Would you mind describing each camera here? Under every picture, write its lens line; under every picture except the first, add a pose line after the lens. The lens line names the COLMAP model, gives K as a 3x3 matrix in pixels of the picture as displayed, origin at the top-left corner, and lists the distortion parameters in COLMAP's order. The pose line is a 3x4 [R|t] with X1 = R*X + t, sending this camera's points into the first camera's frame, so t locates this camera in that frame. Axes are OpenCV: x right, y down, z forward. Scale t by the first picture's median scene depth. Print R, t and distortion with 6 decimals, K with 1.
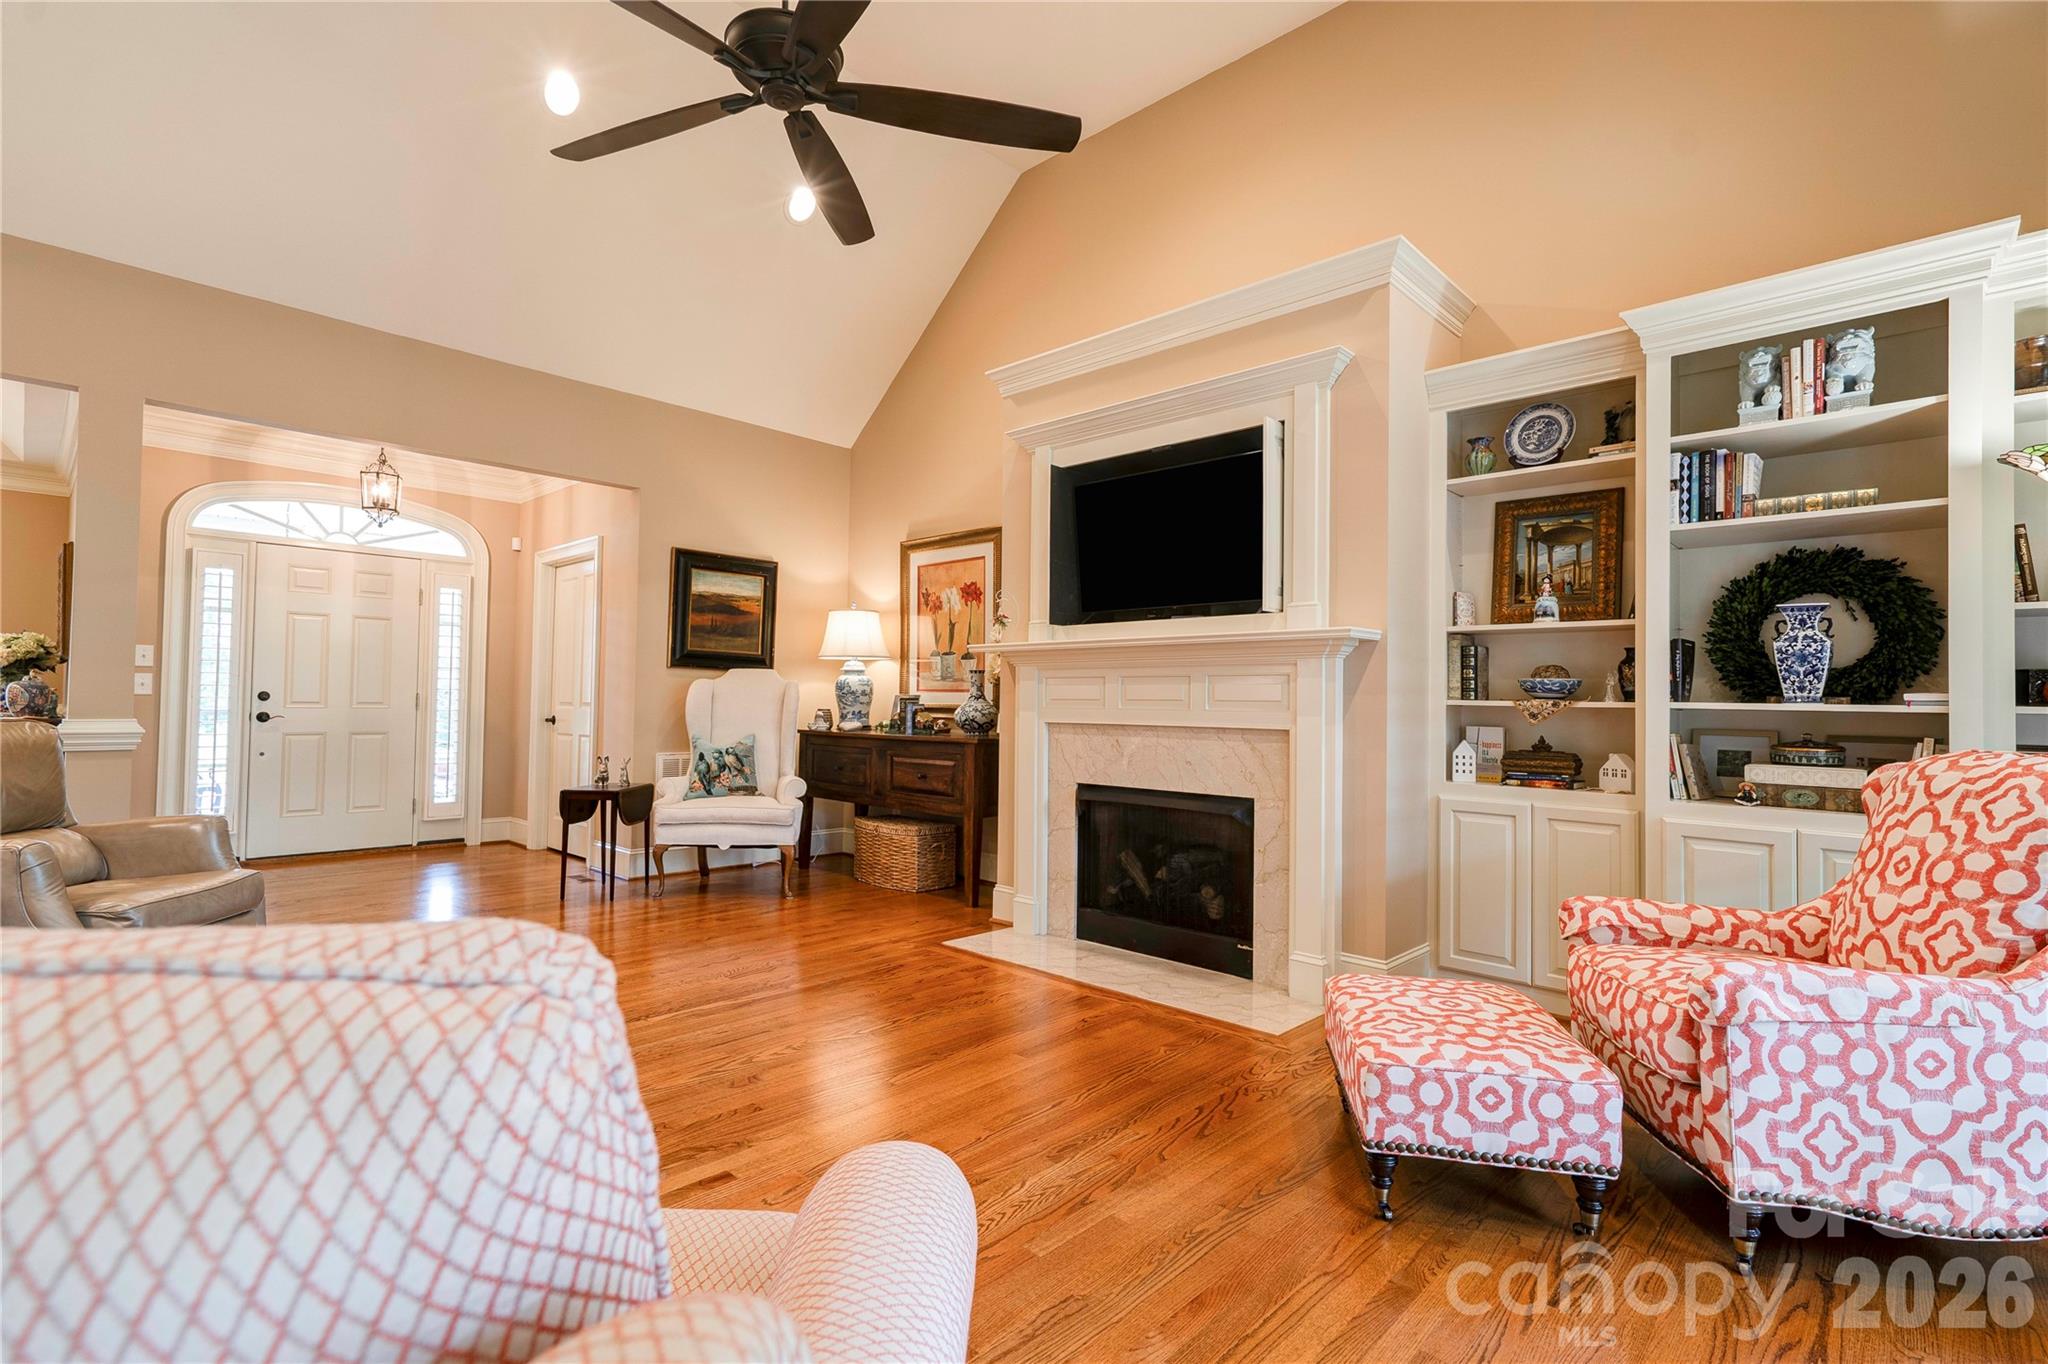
lens RADIAL K [[941.2, 0, 1023.4], [0, 941.2, 681.9], [0, 0, 1]] dist [-0.002961, 0.011834]
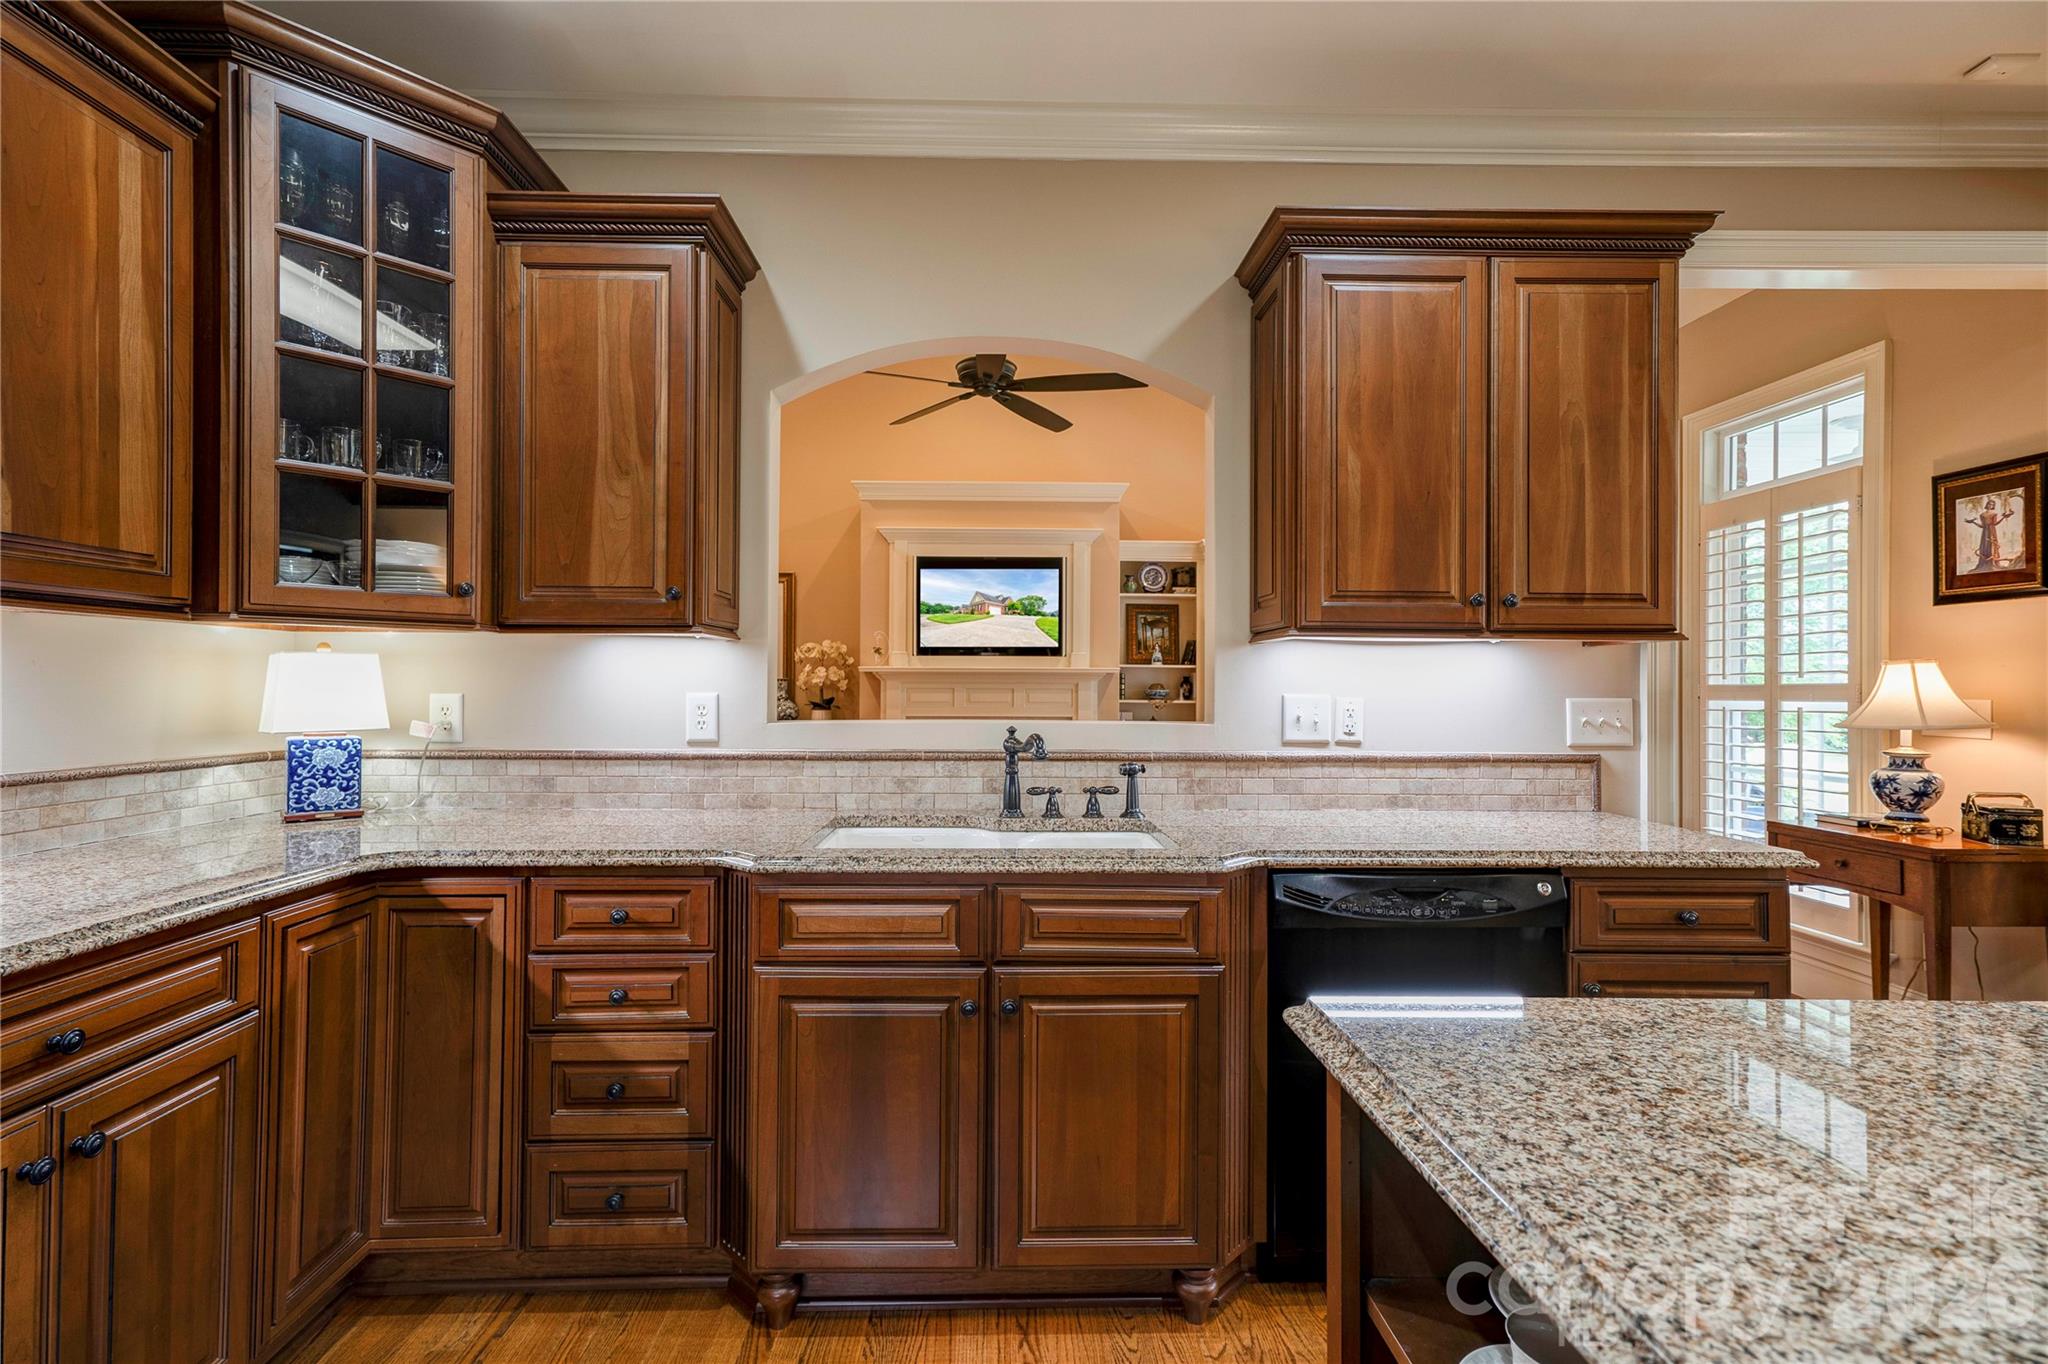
lens RADIAL K [[941.2, 0, 1009.4], [0, 941.2, 680.5], [0, 0, 1]] dist [-0.002961, 0.011834]
pose [[0.703743, -0.003779, 0.710445, -1.037180], [-0.013170, 0.999745, 0.018364, -0.051671], [-0.710333, -0.022280, 0.703513, -0.246803]]
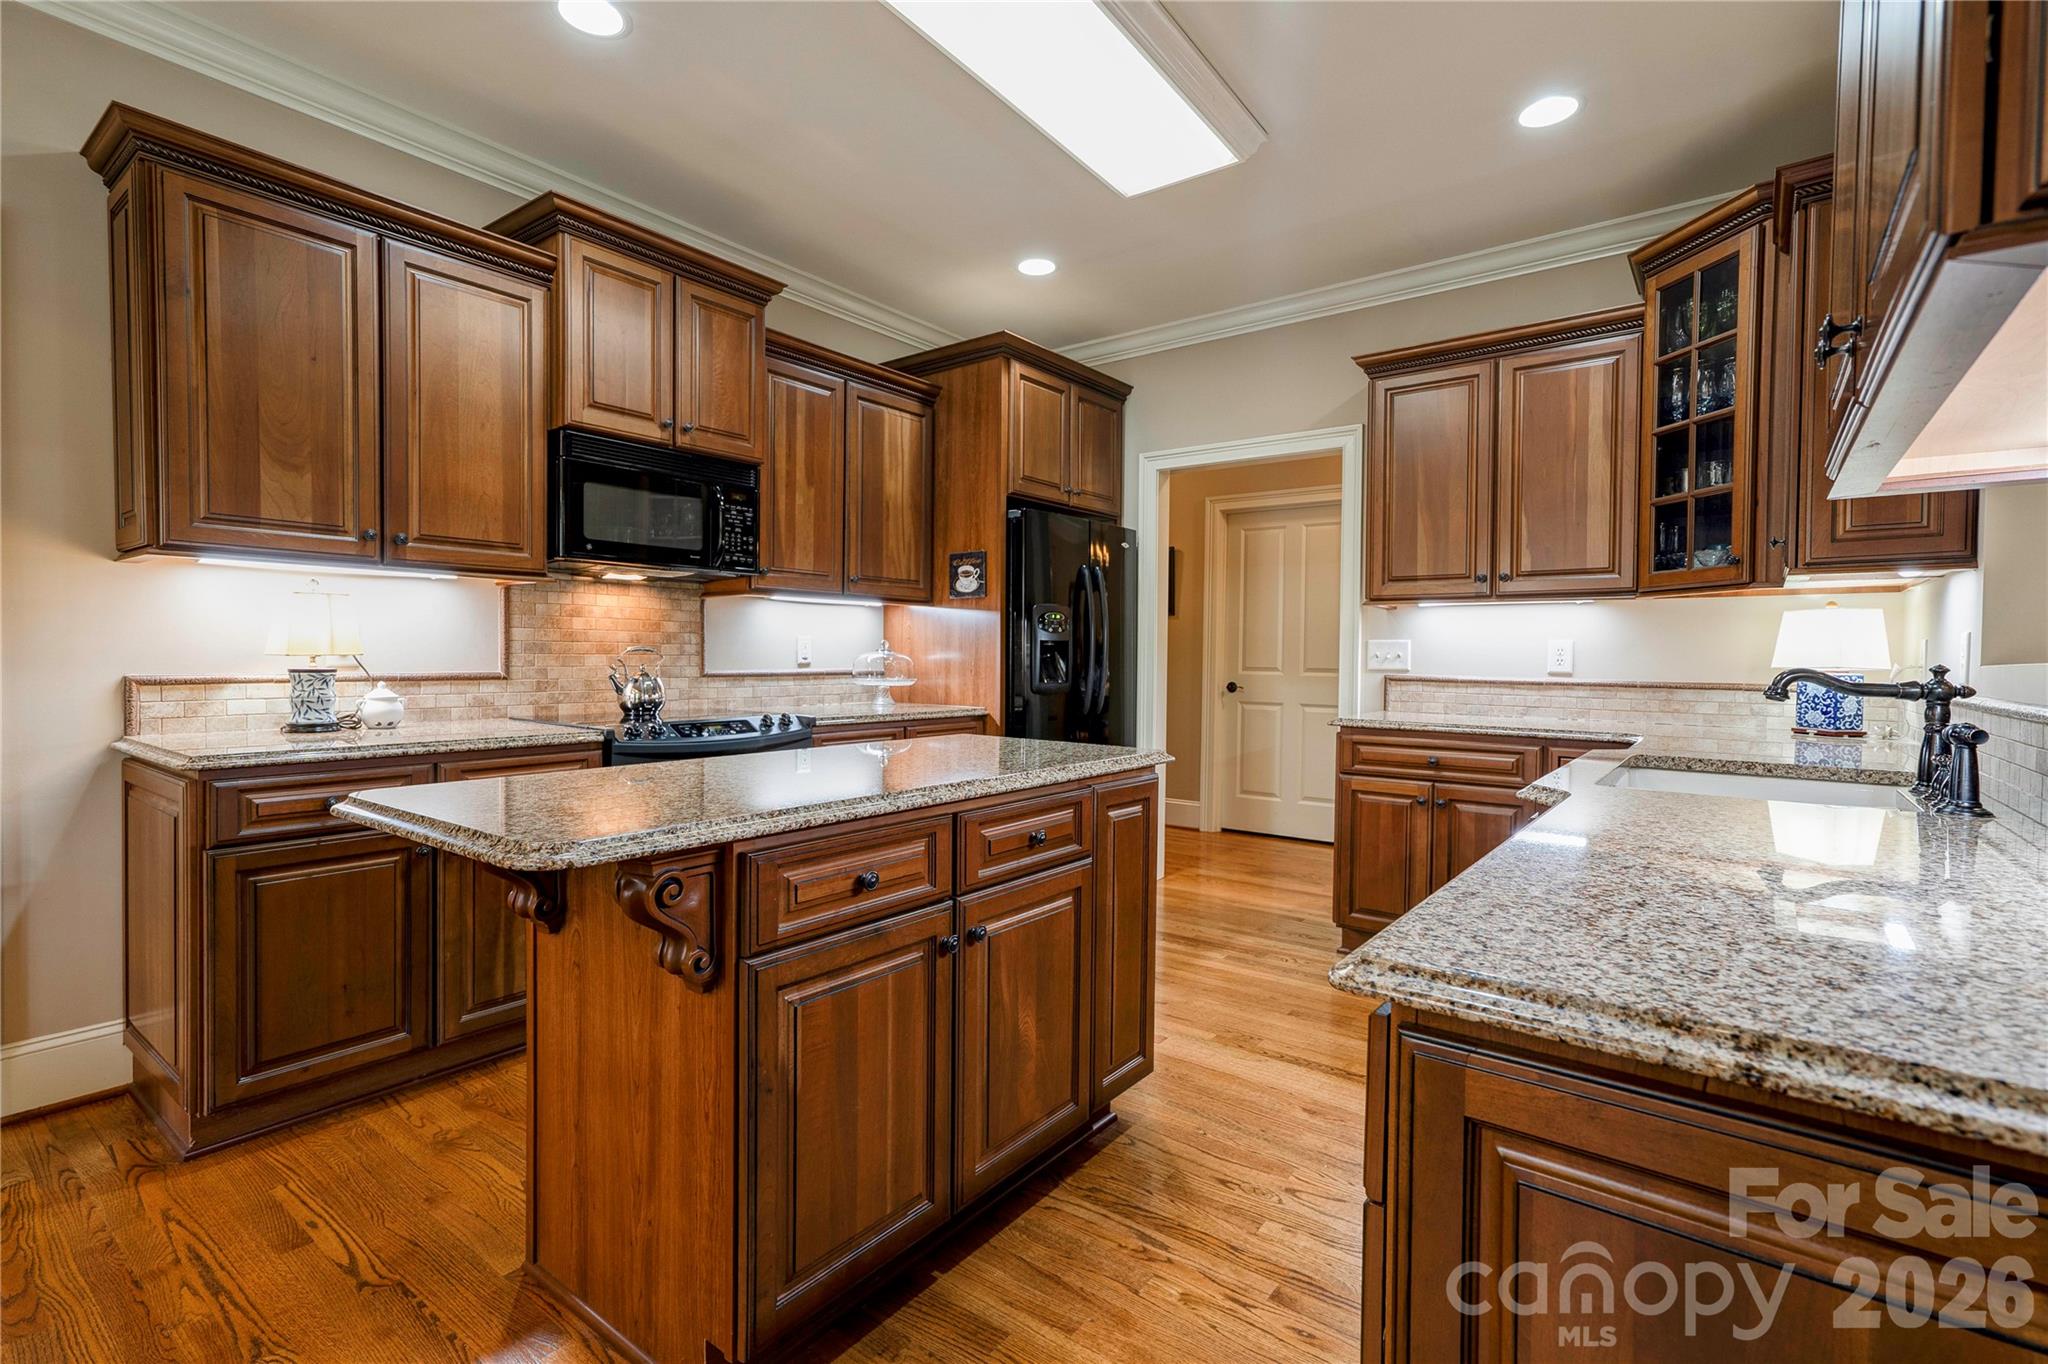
lens RADIAL K [[941.2, 0, 1028.2], [0, 941.2, 678.2], [0, 0, 1]] dist [-0.002961, 0.011834]
pose [[0.114575, 0.013441, -0.993324, -0.293238], [0.011948, 0.999818, 0.014907, -0.018363], [0.993343, -0.013576, 0.114393, -0.267933]]
